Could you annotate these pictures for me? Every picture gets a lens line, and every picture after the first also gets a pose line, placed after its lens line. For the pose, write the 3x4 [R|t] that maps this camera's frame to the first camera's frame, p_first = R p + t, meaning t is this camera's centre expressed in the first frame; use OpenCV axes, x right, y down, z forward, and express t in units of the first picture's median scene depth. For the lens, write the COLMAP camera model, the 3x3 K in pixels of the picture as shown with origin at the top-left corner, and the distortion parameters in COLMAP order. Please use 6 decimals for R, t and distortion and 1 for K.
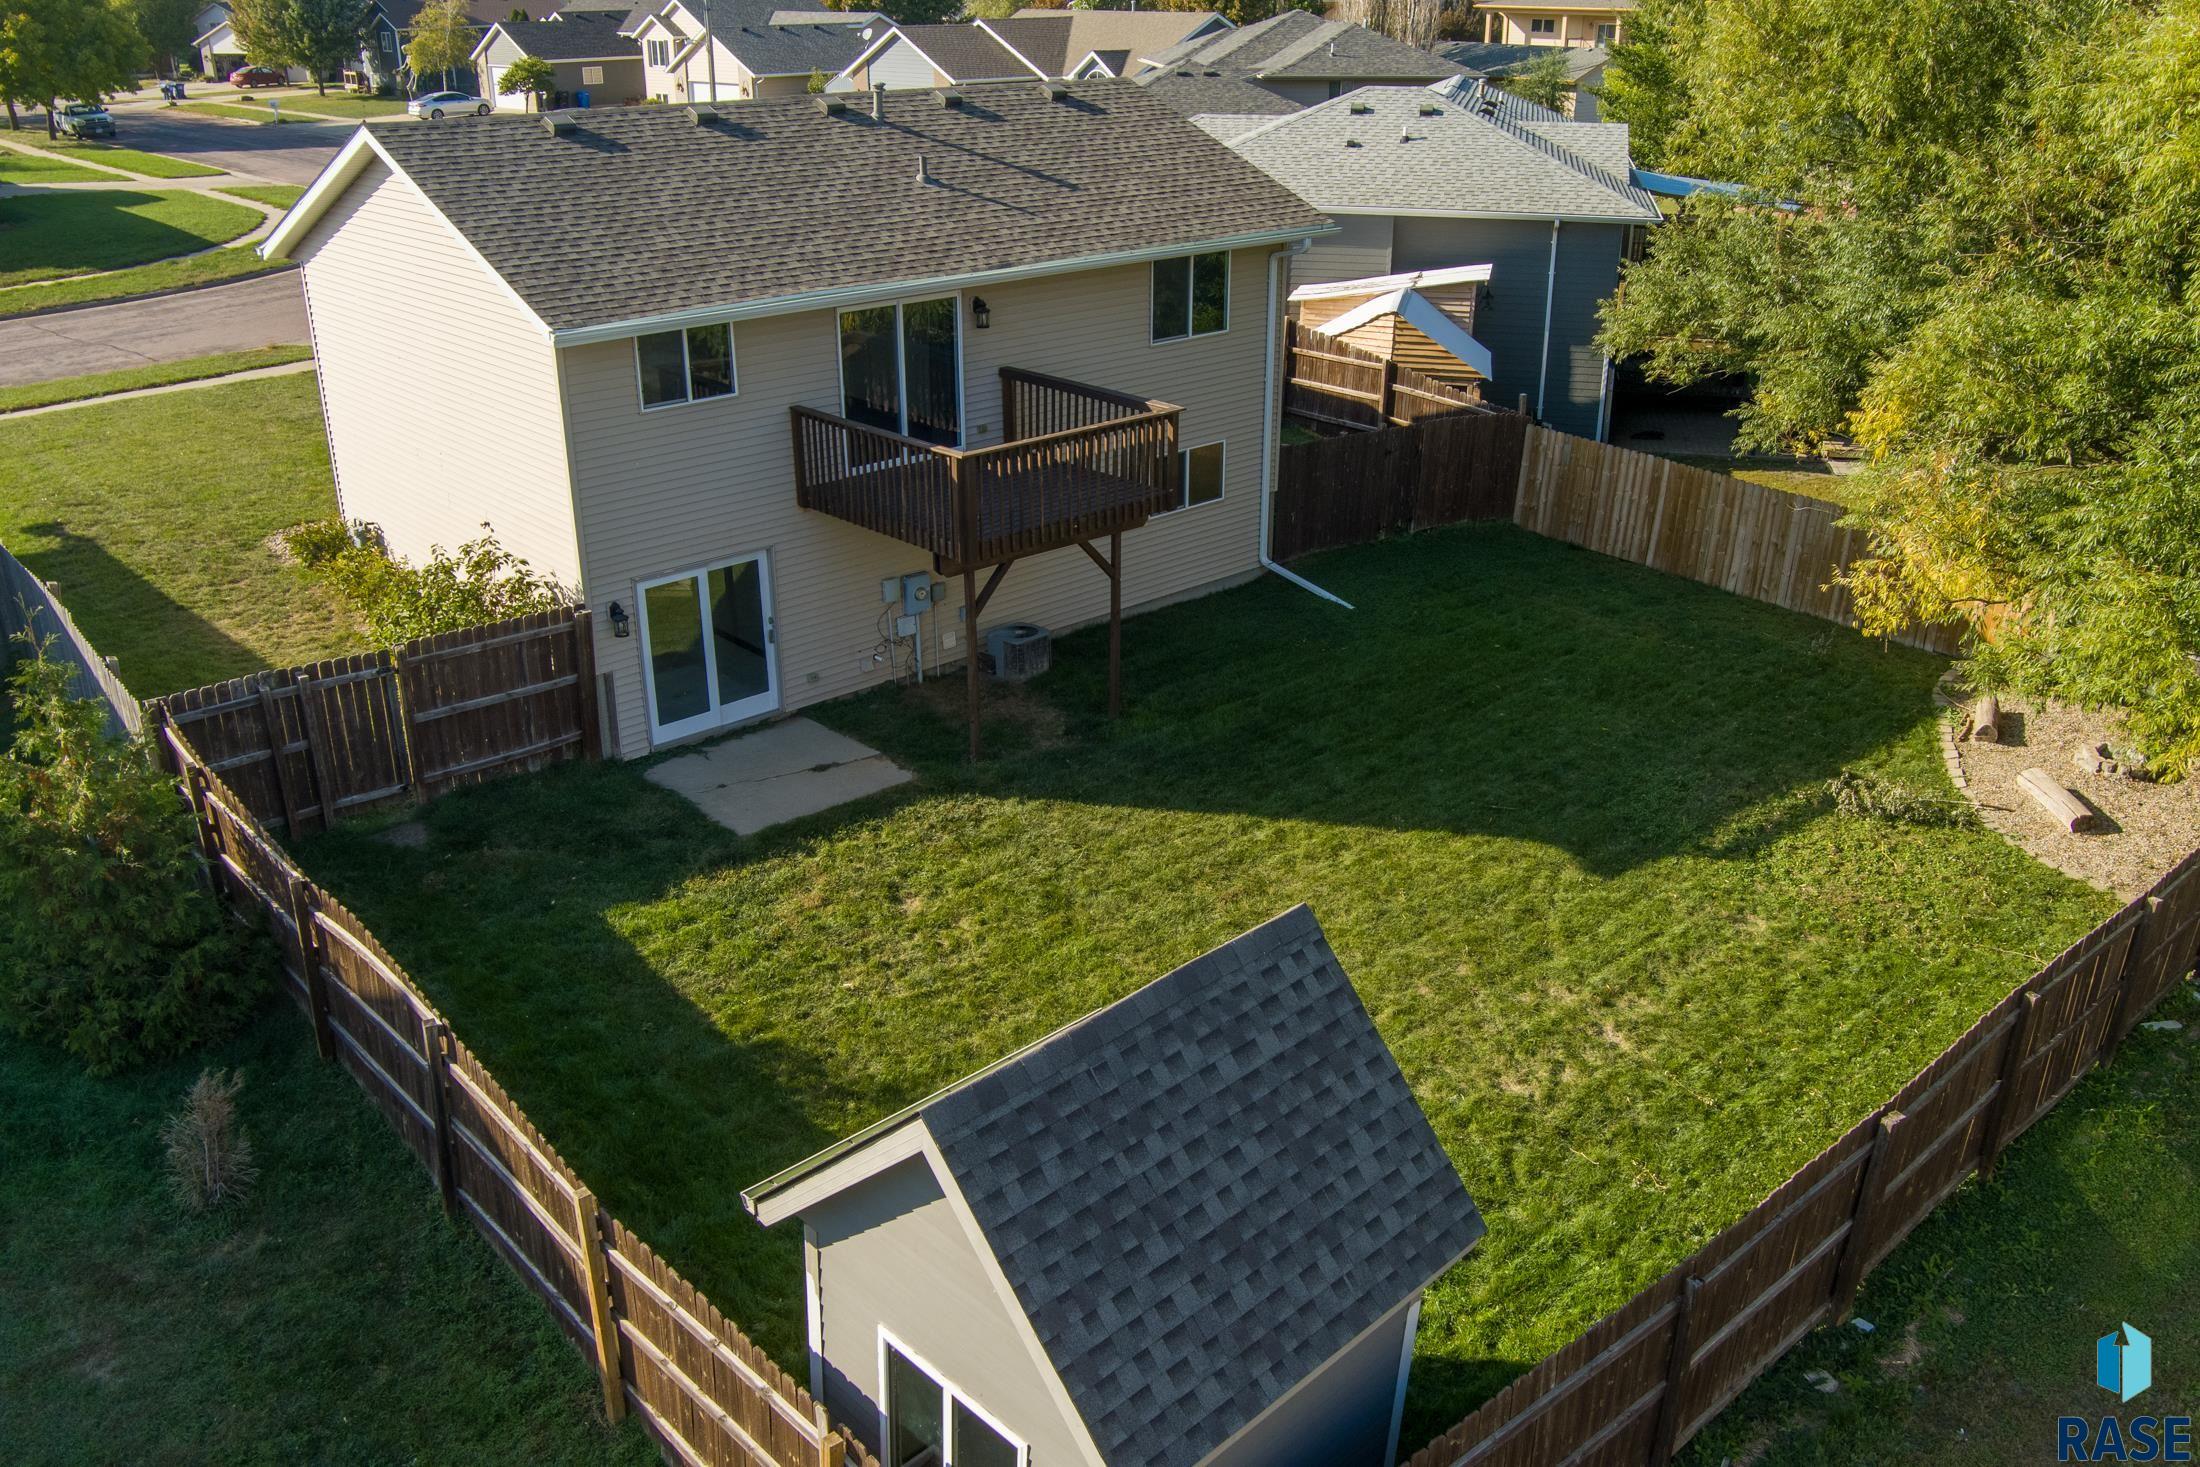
lens RADIAL K [[1766.7, 0, 1115.8], [0, 1766.7, 736.3], [0, 0, 1]] dist [-0.068509, 0.001054]
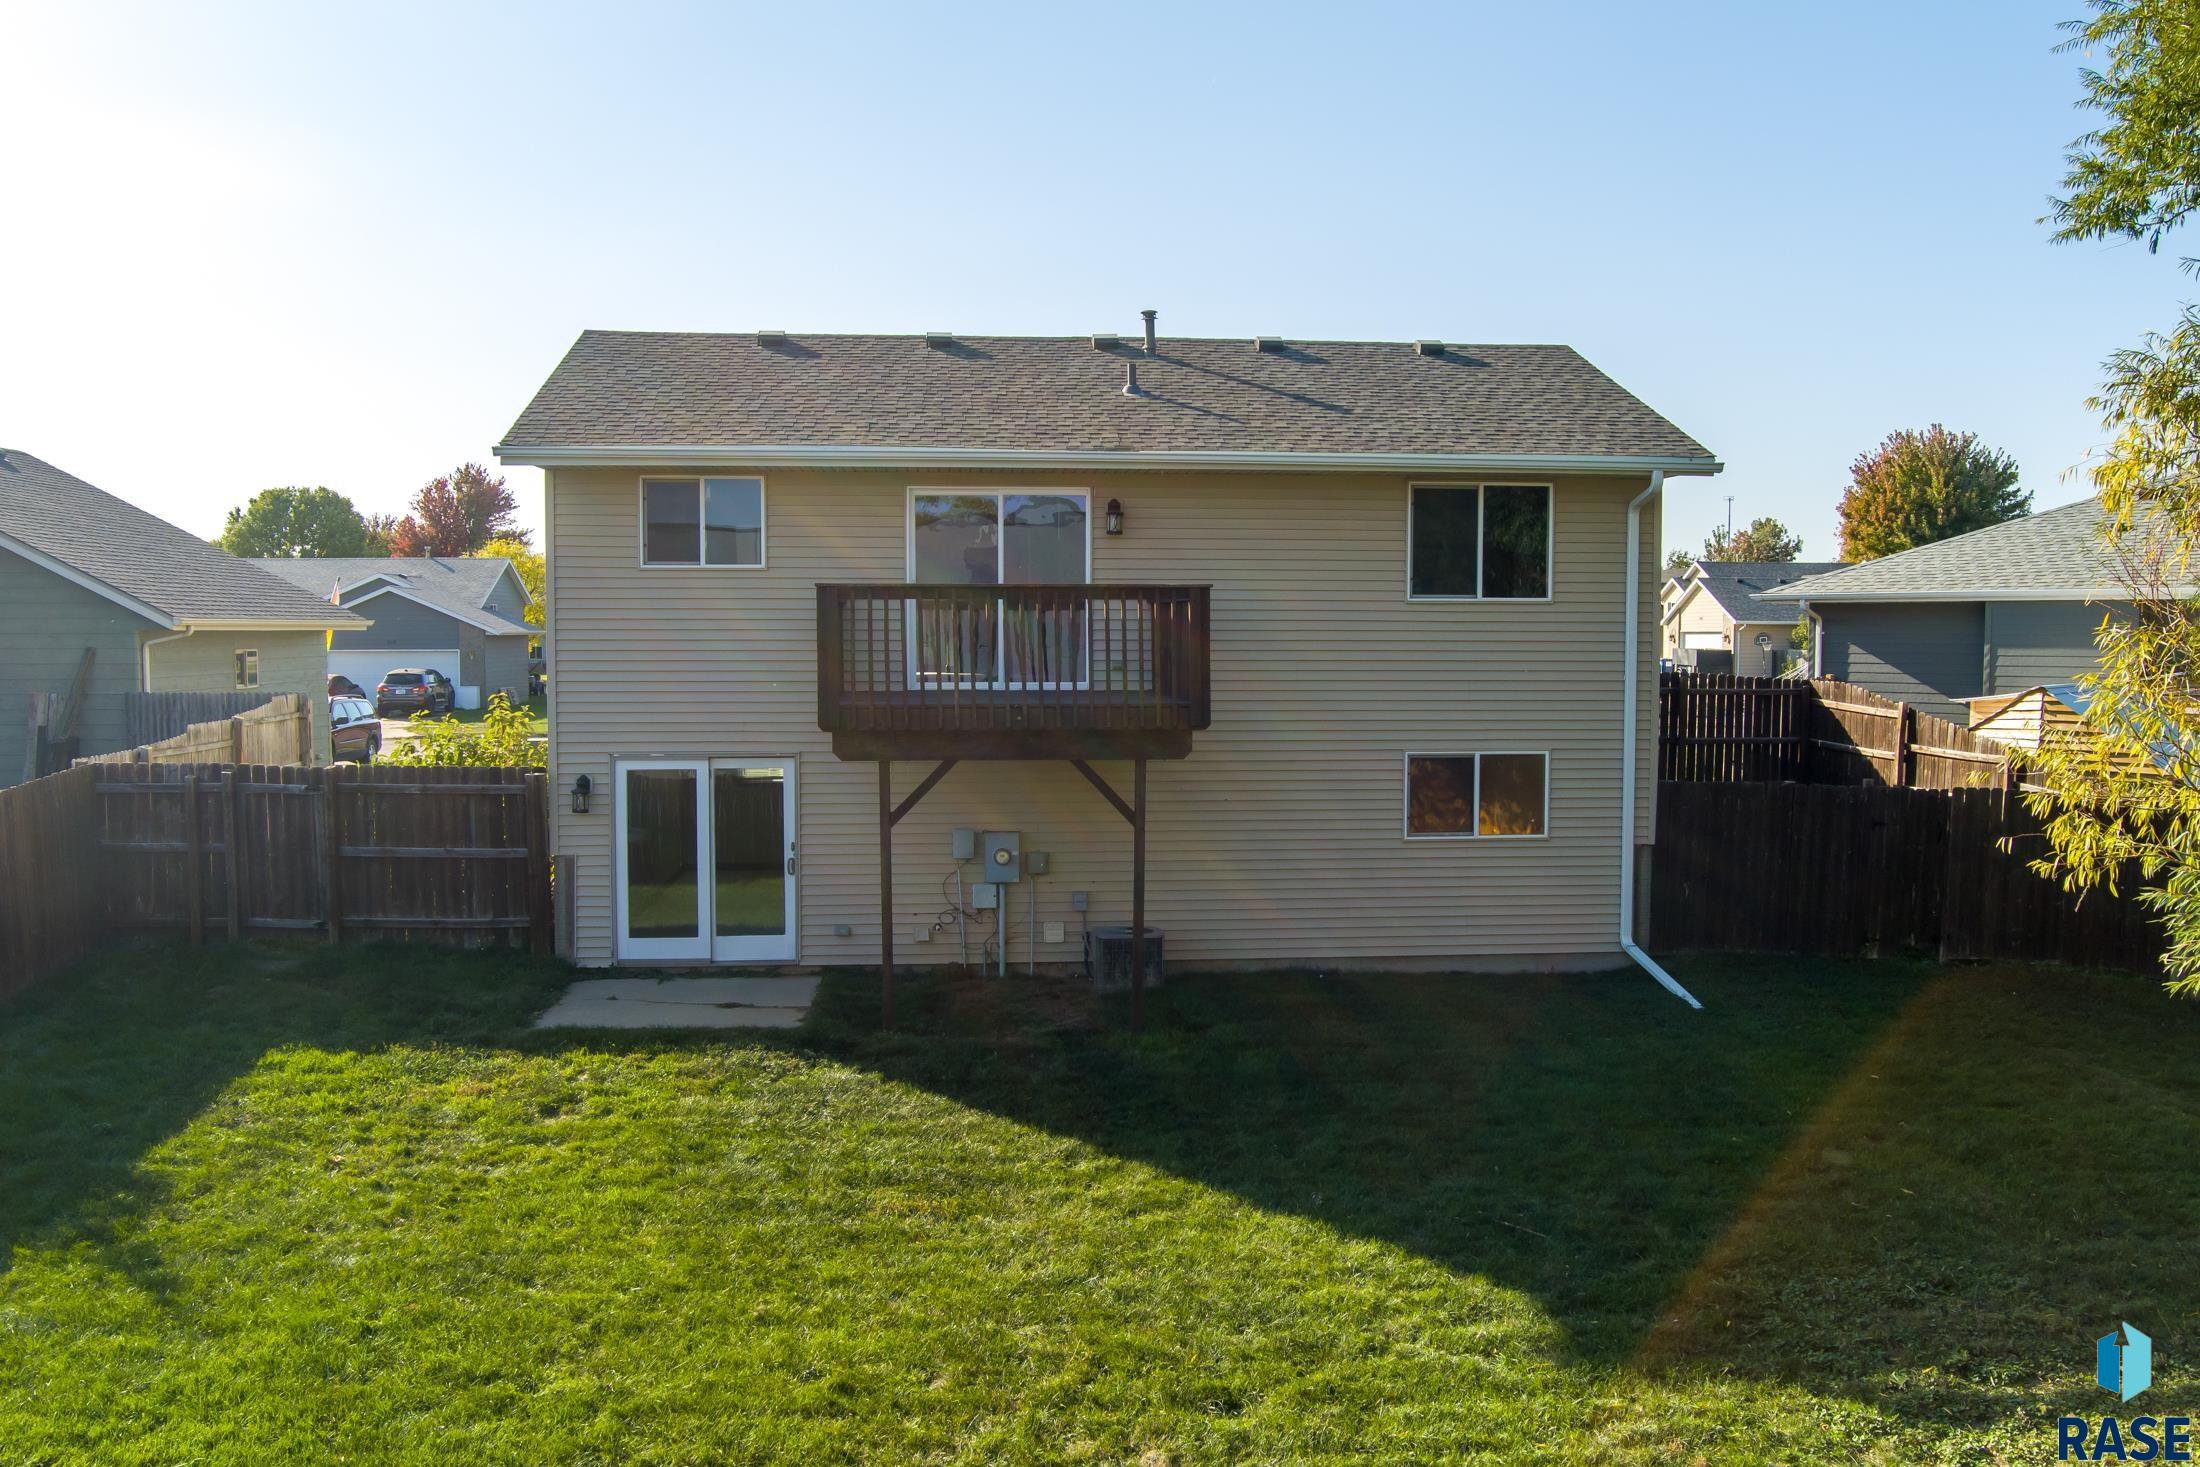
lens RADIAL K [[1766.7, 0, 1115.8], [0, 1766.7, 736.3], [0, 0, 1]] dist [-0.068509, 0.001054]
pose [[0.794258, 0.033799, -0.606640, 0.435058], [-0.242074, 0.933386, -0.264936, 0.070490], [0.557274, 0.357279, 0.749531, 0.445309]]
